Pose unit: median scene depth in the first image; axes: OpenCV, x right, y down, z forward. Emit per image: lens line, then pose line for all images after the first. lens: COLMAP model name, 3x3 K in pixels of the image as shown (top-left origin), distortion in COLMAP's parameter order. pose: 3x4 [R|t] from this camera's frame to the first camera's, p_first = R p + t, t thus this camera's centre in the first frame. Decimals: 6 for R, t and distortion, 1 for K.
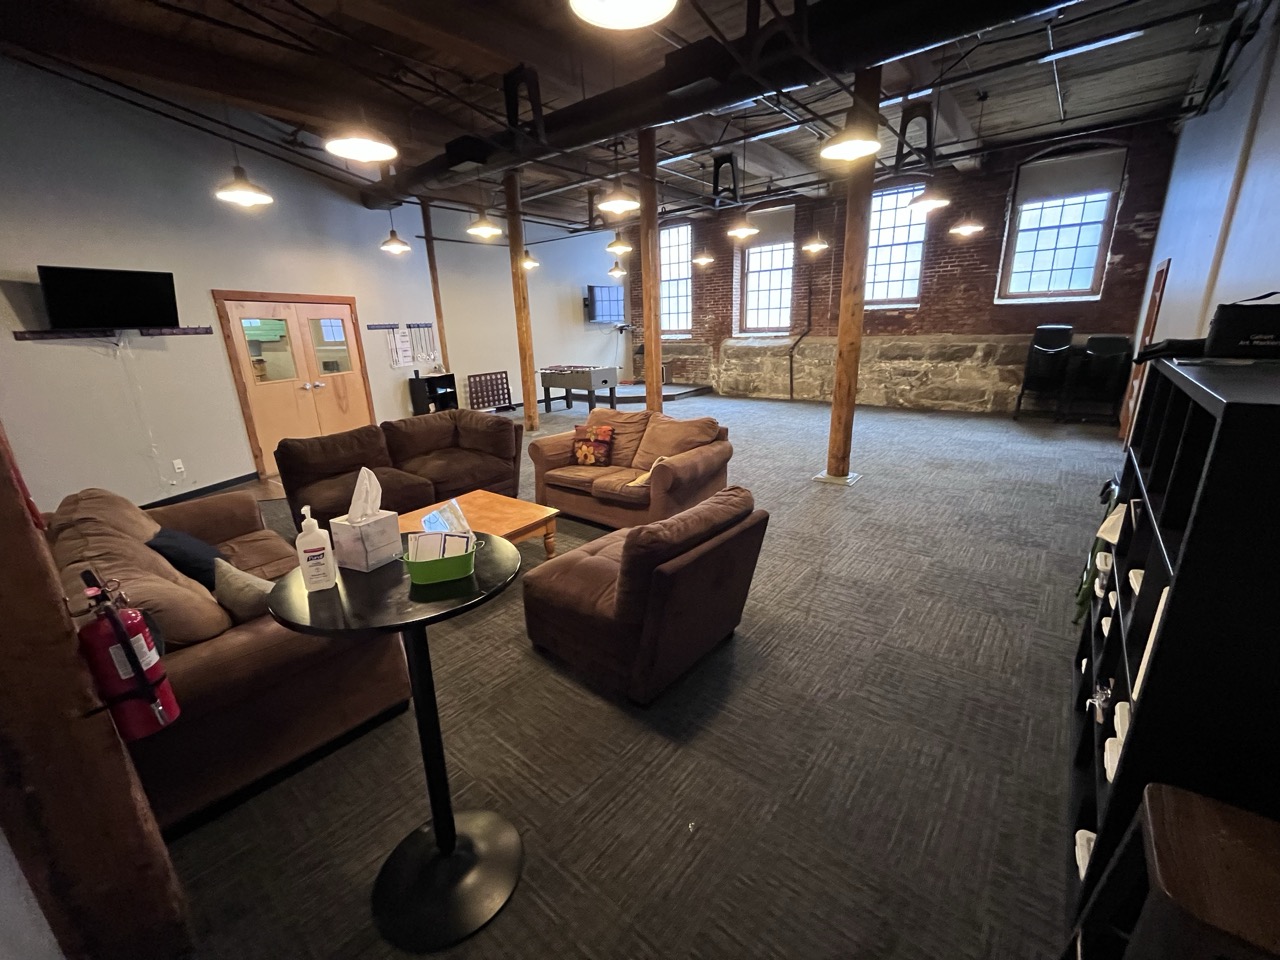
lens RADIAL K [[519.8, 0, 638.2], [0, 519.8, 478.8], [0, 0, 1]] dist [-0.007048, 0.000797]
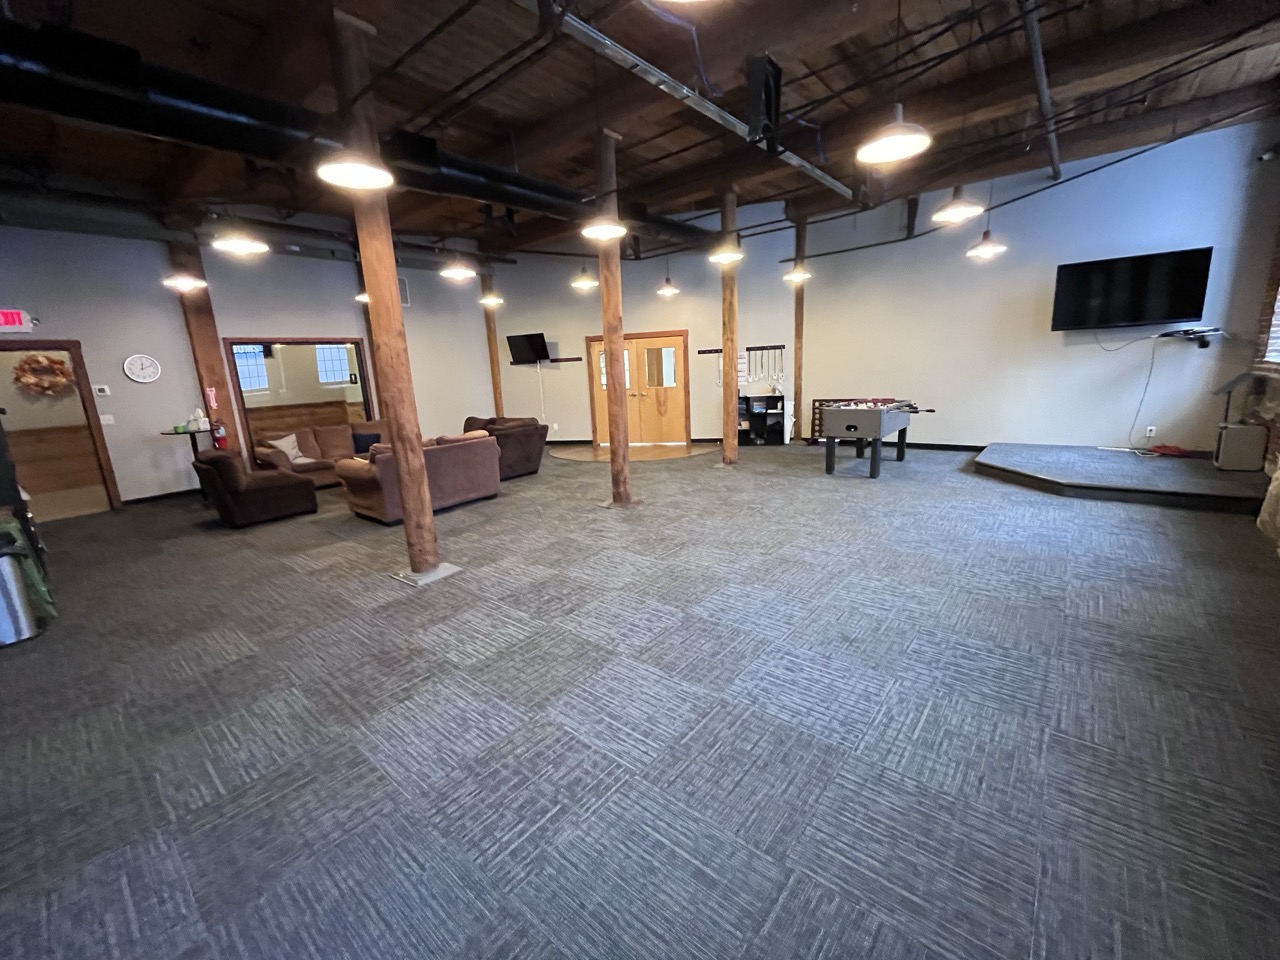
lens RADIAL K [[519.8, 0, 638.2], [0, 519.8, 478.8], [0, 0, 1]] dist [-0.007048, 0.000797]
pose [[-0.004939, 0.246675, -0.969086, 1.039967], [-0.236761, 0.941255, 0.240798, -0.372033], [0.971555, 0.230631, 0.053754, 1.177032]]
